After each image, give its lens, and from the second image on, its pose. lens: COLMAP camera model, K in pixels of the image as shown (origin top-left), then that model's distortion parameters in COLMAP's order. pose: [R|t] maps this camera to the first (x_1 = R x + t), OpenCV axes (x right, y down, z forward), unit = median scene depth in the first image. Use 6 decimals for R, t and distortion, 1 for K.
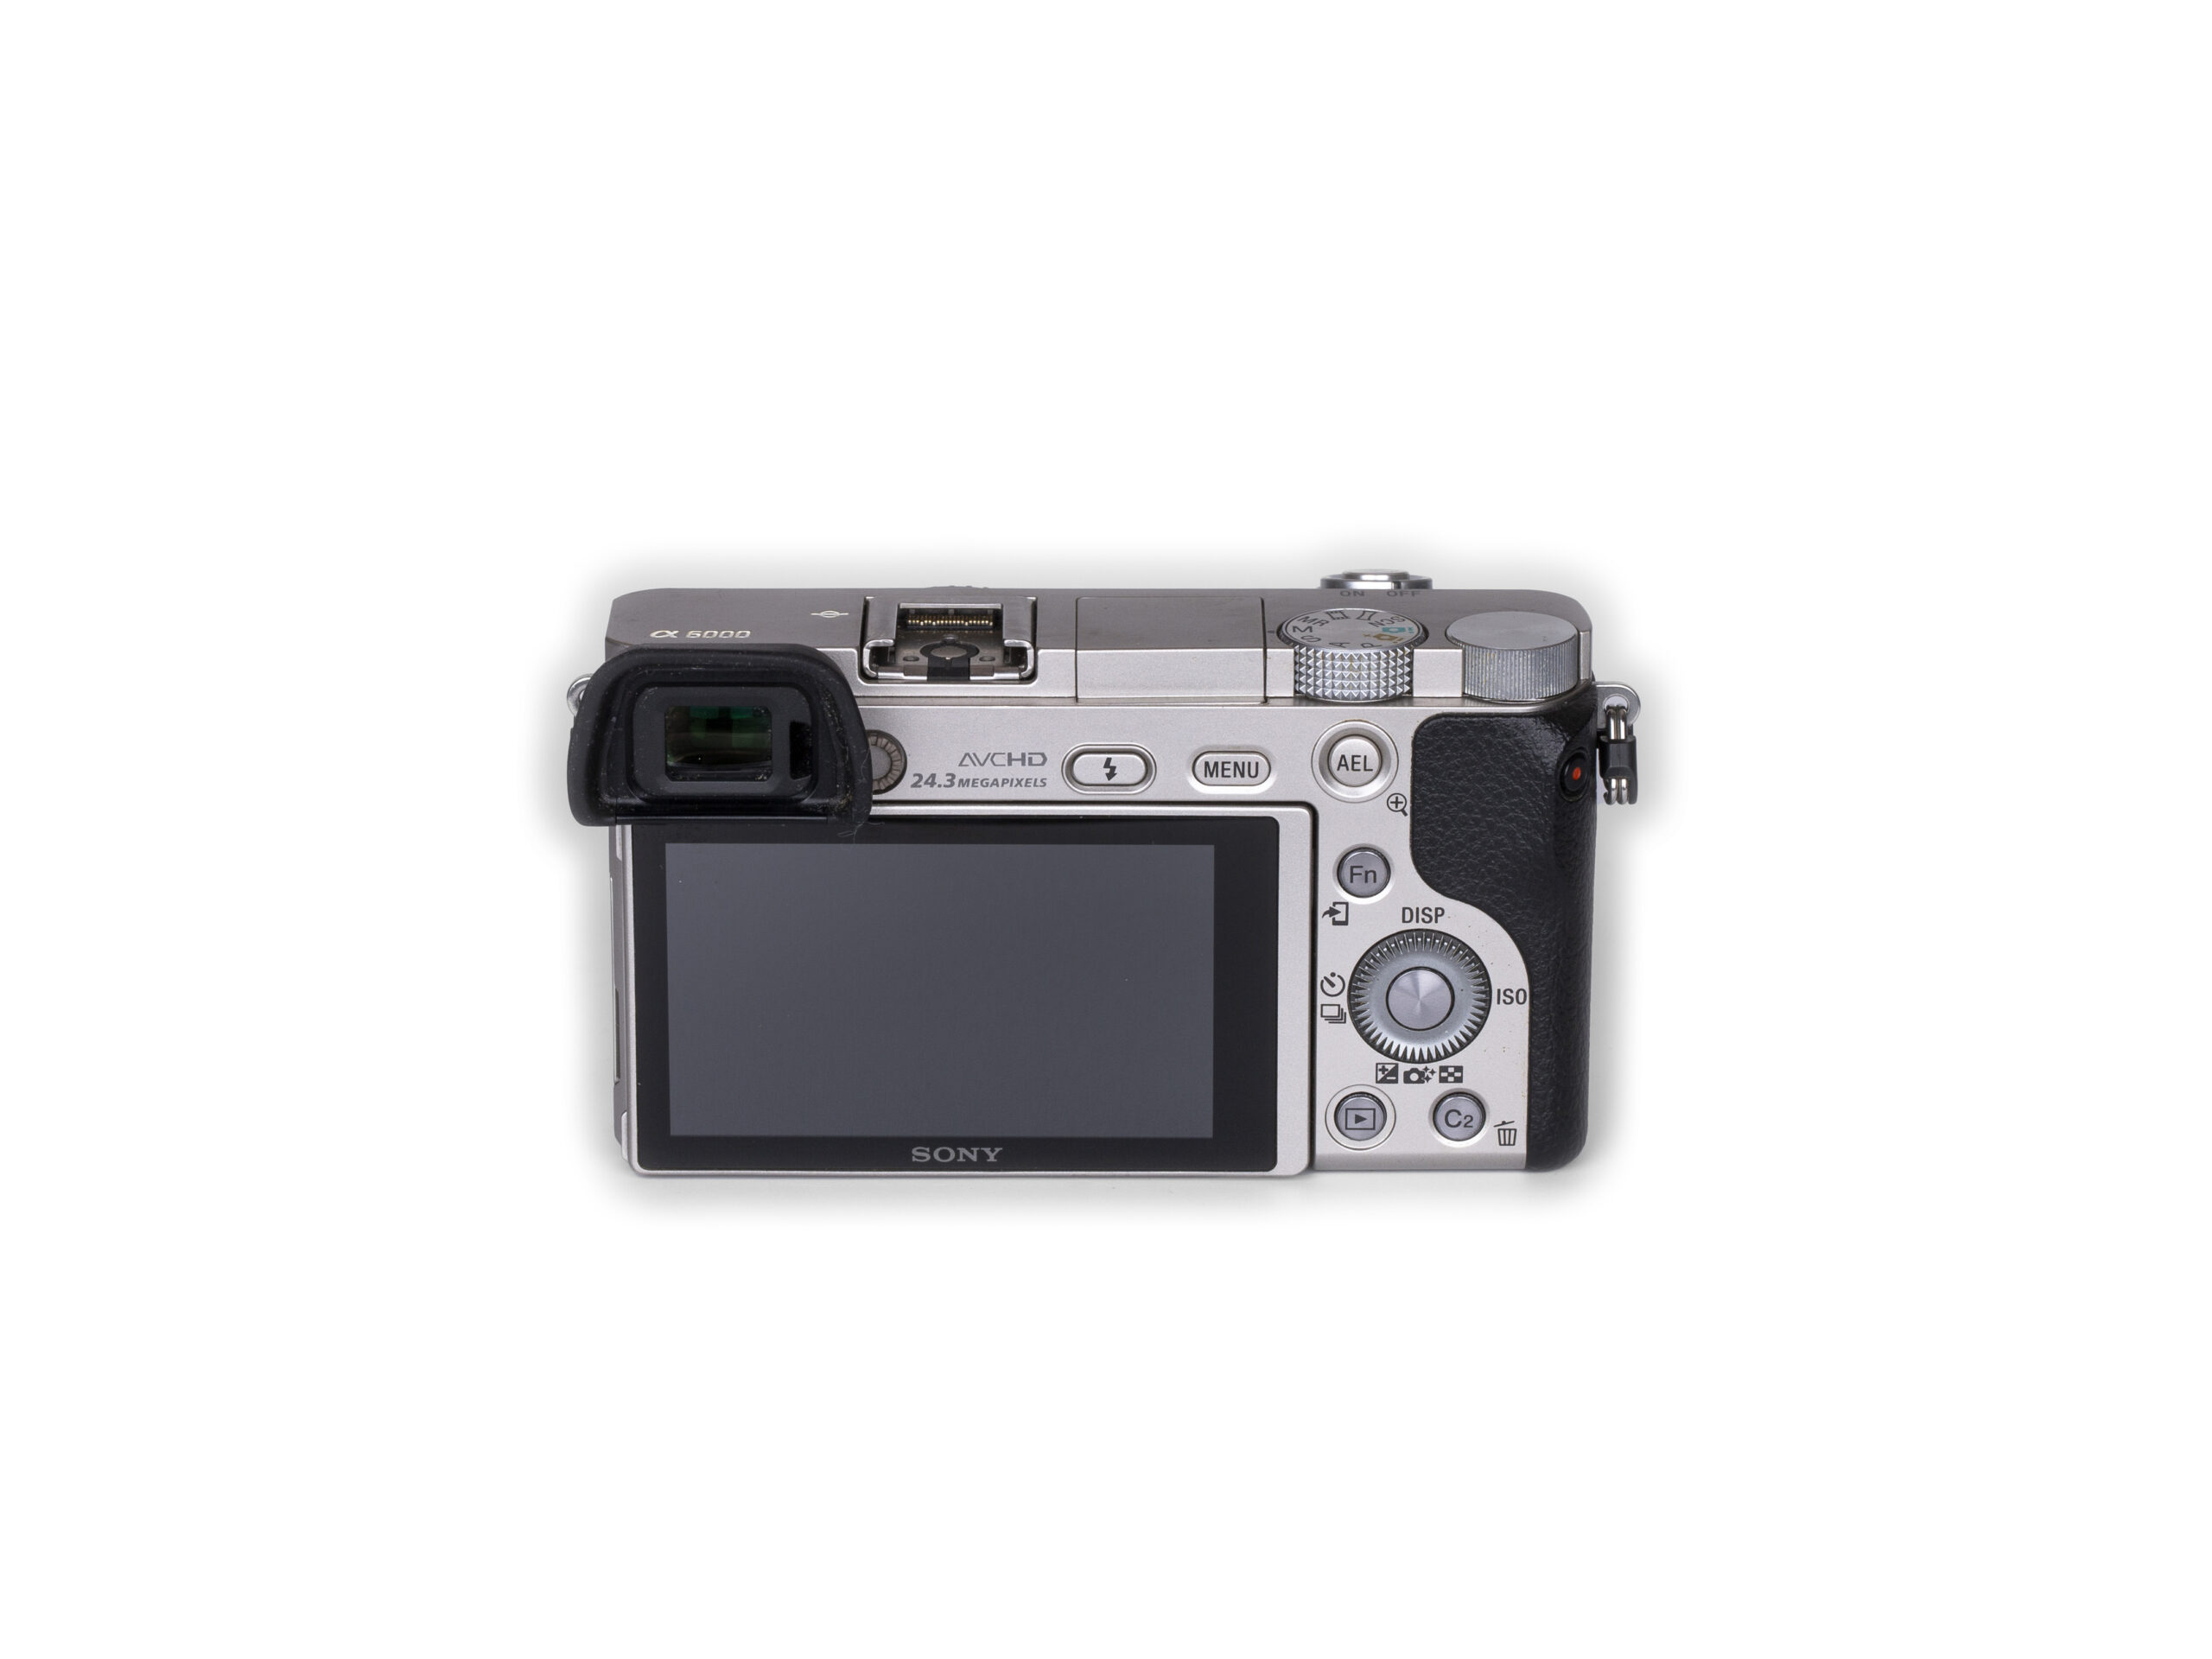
lens RADIAL K [[7468.5, 0, 1106.0], [0, 7468.5, 829.5], [0, 0, 1]] dist [-0.005254, 0.006372]
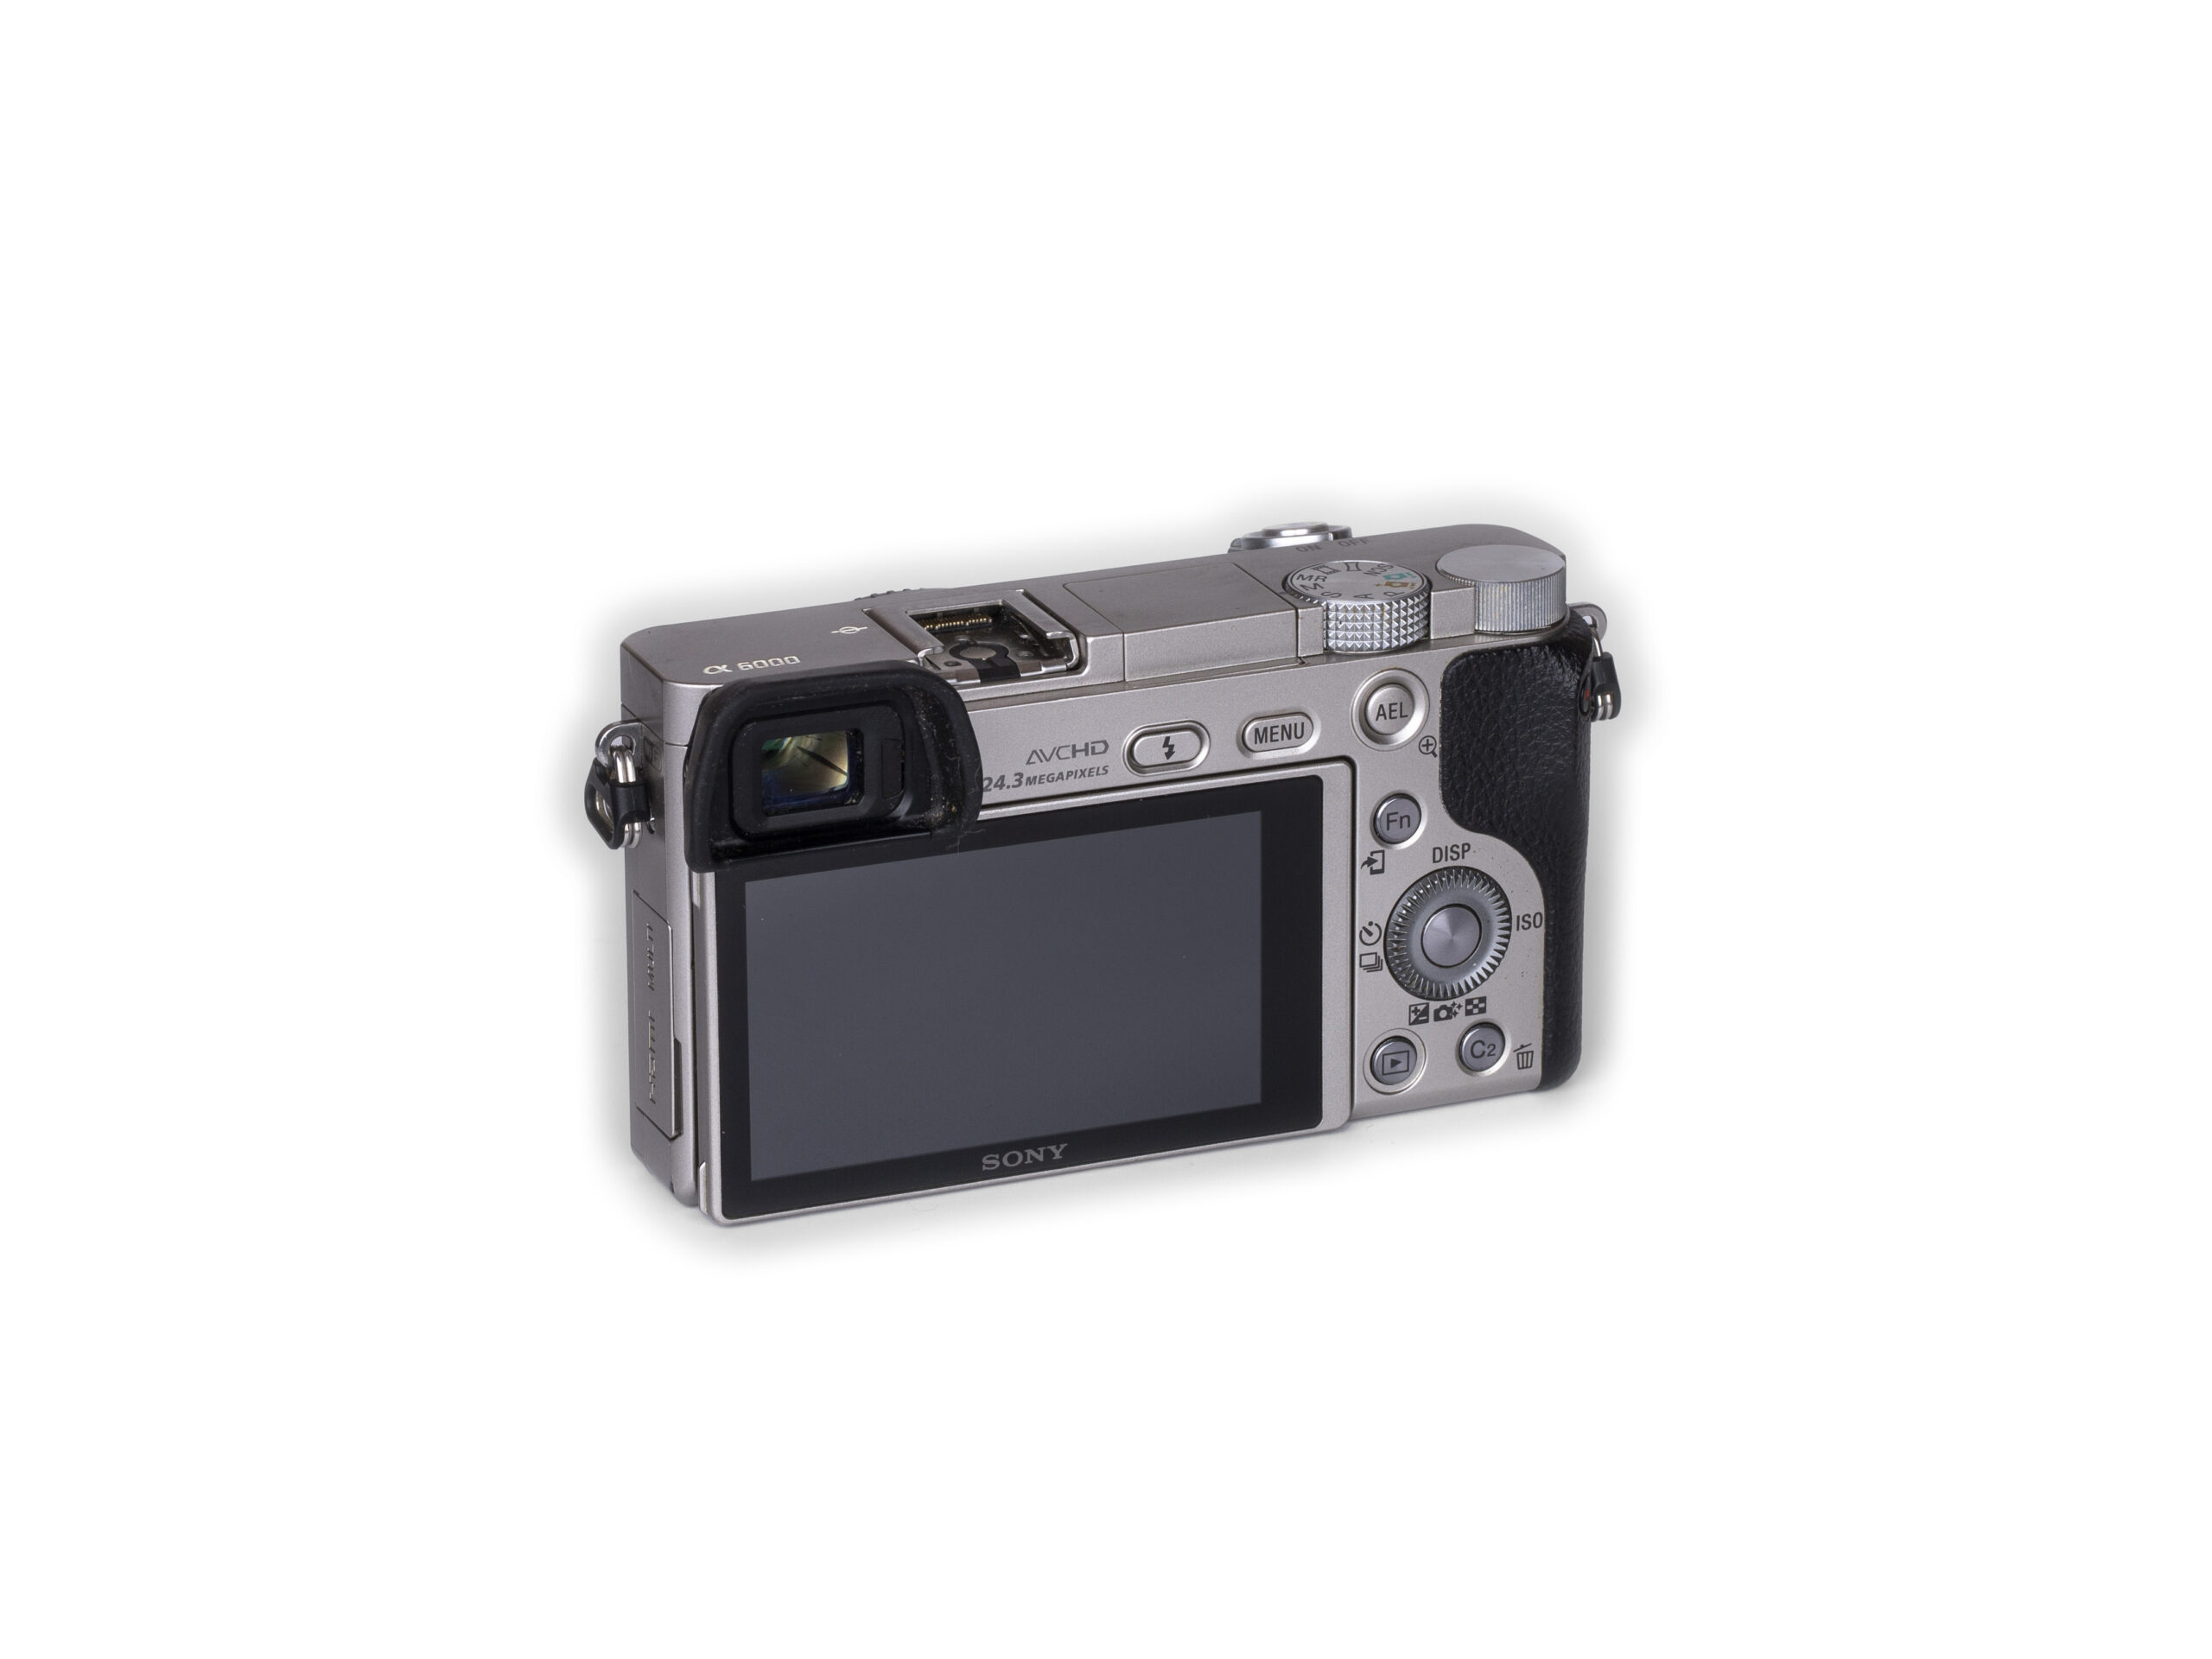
lens RADIAL K [[7468.5, 0, 1106.0], [0, 7468.5, 829.5], [0, 0, 1]] dist [-0.005254, 0.006372]
pose [[0.923818, -0.131436, 0.359561, -0.364734], [0.130646, 0.991072, 0.026613, -0.024762], [-0.359849, 0.022390, 0.932742, 0.072020]]
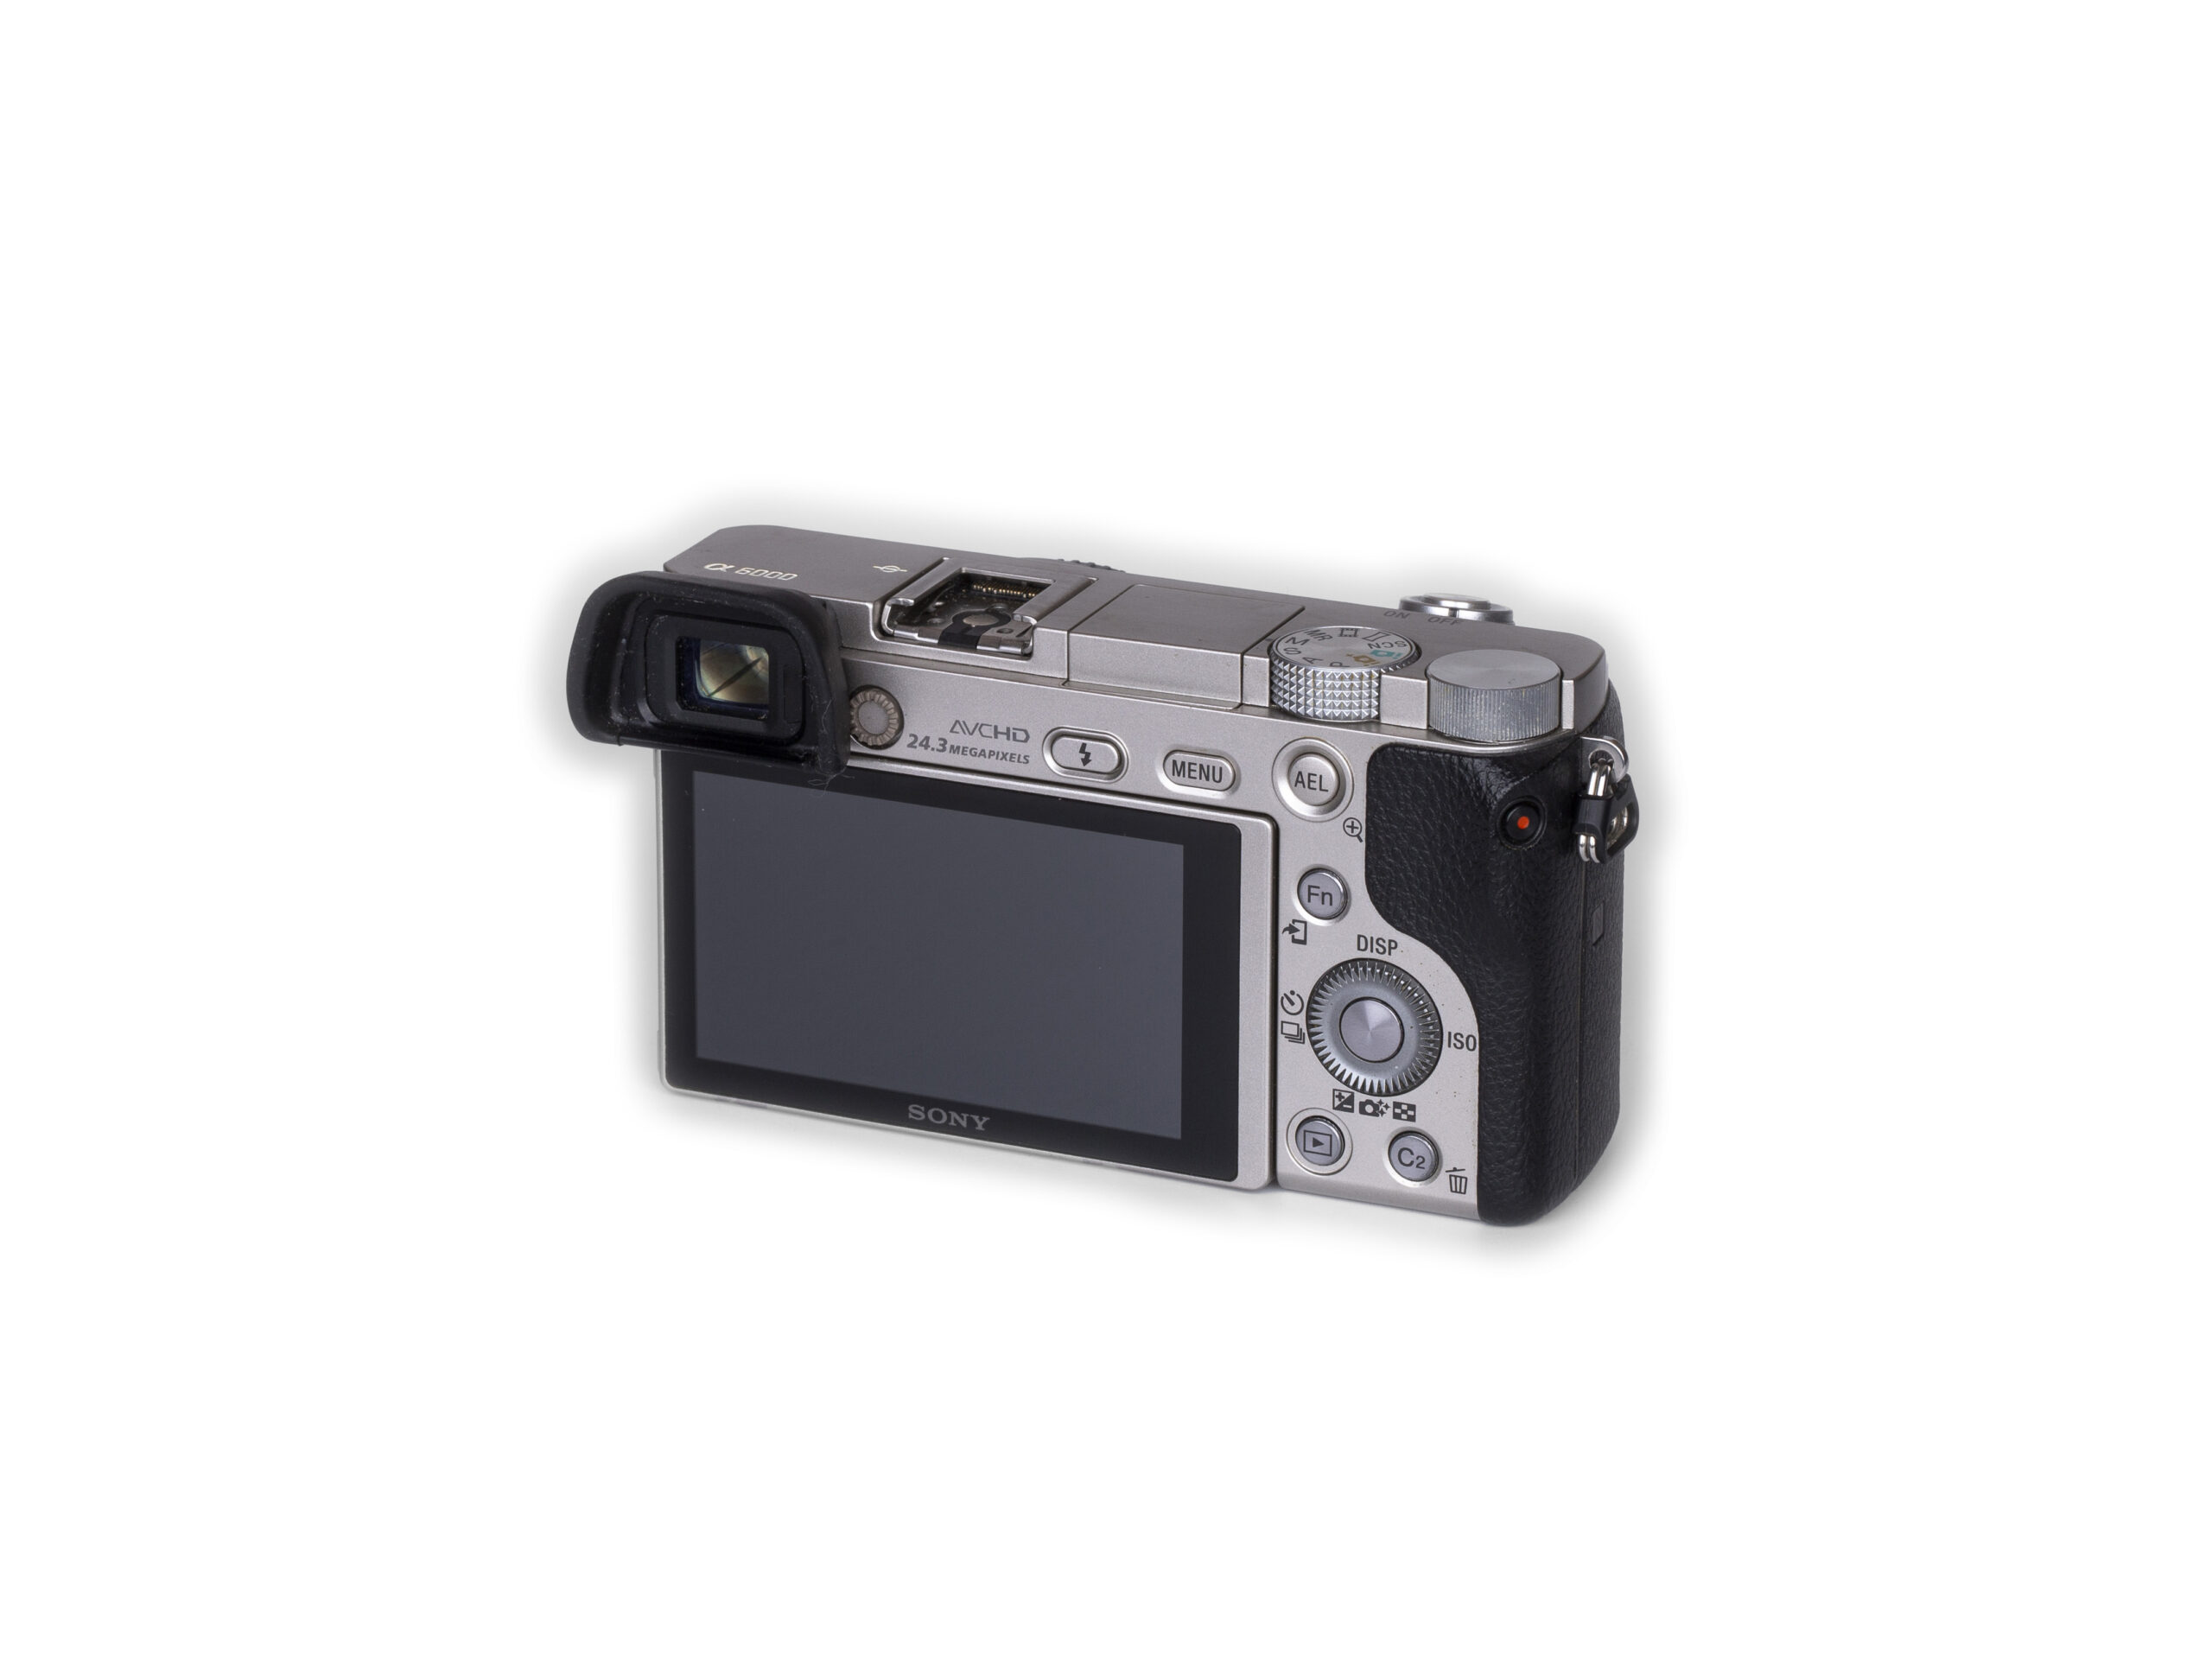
lens RADIAL K [[7468.5, 0, 1106.0], [0, 7468.5, 829.5], [0, 0, 1]] dist [-0.005254, 0.006372]
pose [[0.913222, 0.135648, -0.384221, 0.386171], [-0.136982, 0.990282, 0.024035, -0.022439], [0.383747, 0.030682, 0.922928, 0.077126]]
